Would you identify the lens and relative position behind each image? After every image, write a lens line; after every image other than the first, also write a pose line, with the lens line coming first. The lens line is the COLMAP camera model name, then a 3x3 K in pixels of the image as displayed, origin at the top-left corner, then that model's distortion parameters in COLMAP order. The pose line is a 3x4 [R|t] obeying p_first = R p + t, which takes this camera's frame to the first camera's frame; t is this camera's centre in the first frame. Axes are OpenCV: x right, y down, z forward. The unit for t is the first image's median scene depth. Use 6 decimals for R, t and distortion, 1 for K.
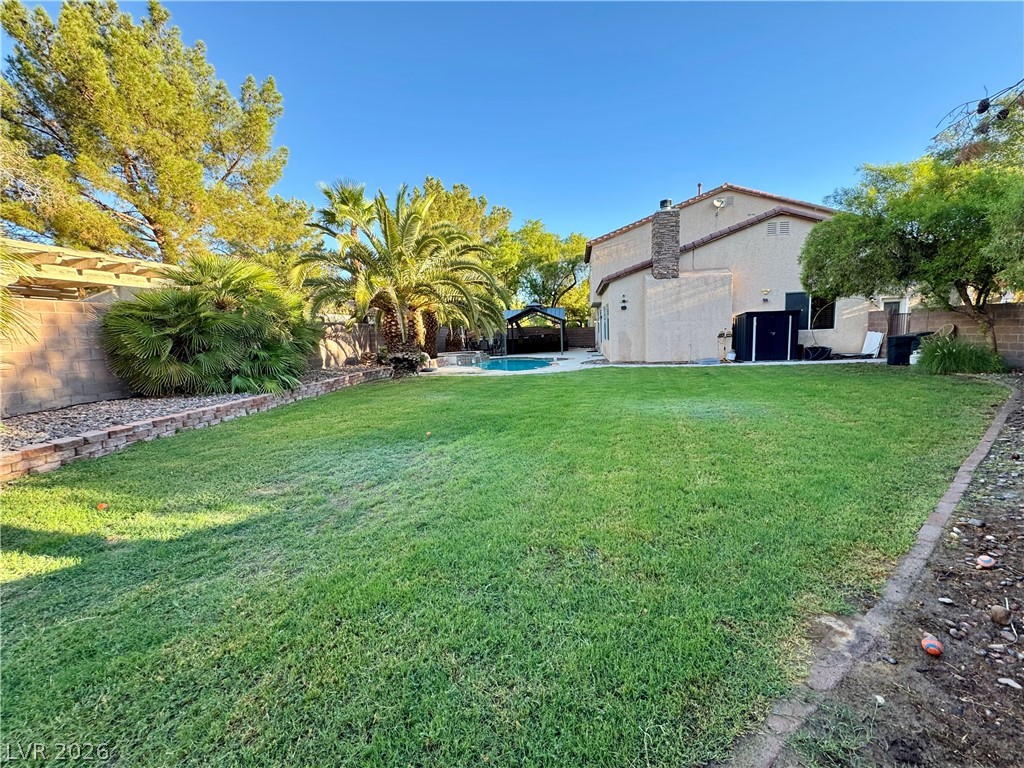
lens RADIAL K [[406.9, 0, 514.0], [0, 406.9, 376.6], [0, 0, 1]] dist [-0.002100, 0.001008]
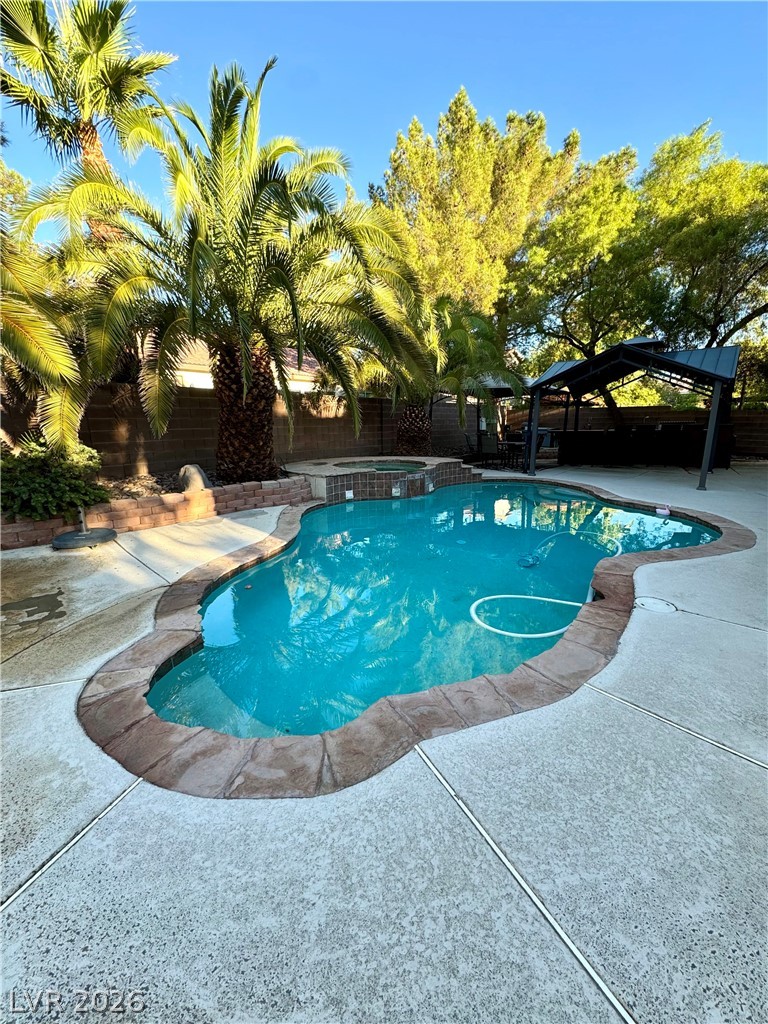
lens RADIAL K [[406.9, 0, 385.1], [0, 406.9, 513.7], [0, 0, 1]] dist [-0.002100, 0.001008]
pose [[0.841719, 0.149956, -0.518673, 0.342306], [-0.079963, 0.984685, 0.154921, -0.285481], [0.533961, -0.088925, 0.840820, 2.580835]]
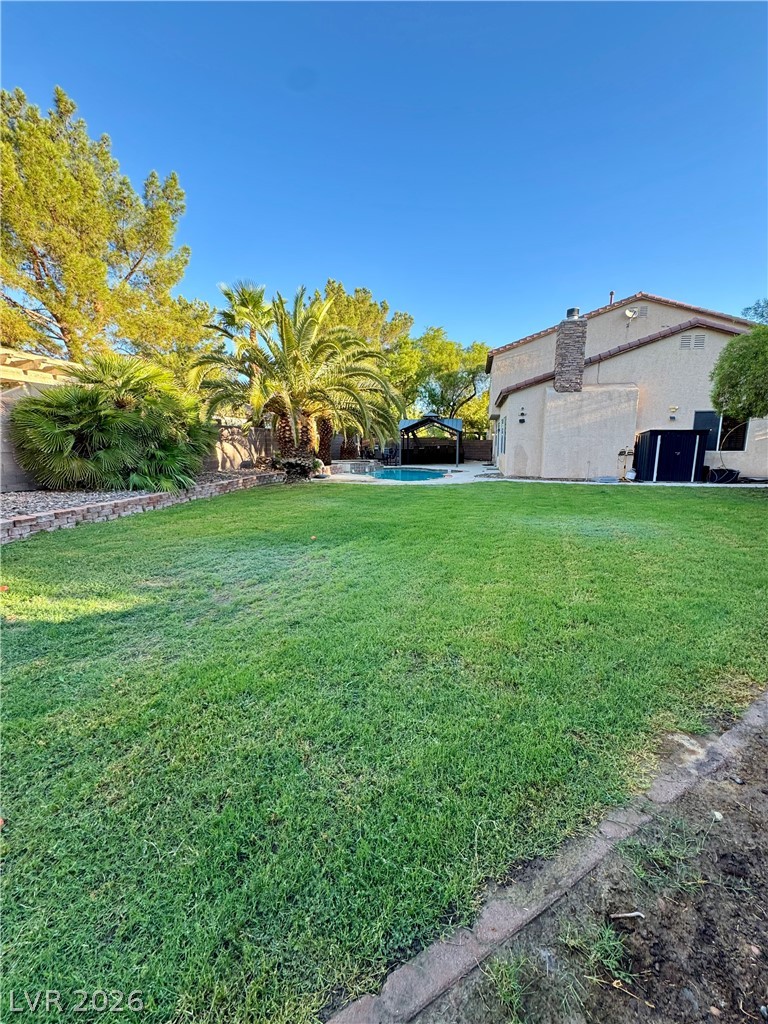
lens RADIAL K [[406.9, 0, 387.9], [0, 406.9, 509.6], [0, 0, 1]] dist [-0.002100, 0.001008]
pose [[0.997578, 0.046459, -0.051764, 0.030611], [-0.043539, 0.997471, 0.056171, 0.005283], [0.054243, -0.053781, 0.997078, -0.002045]]
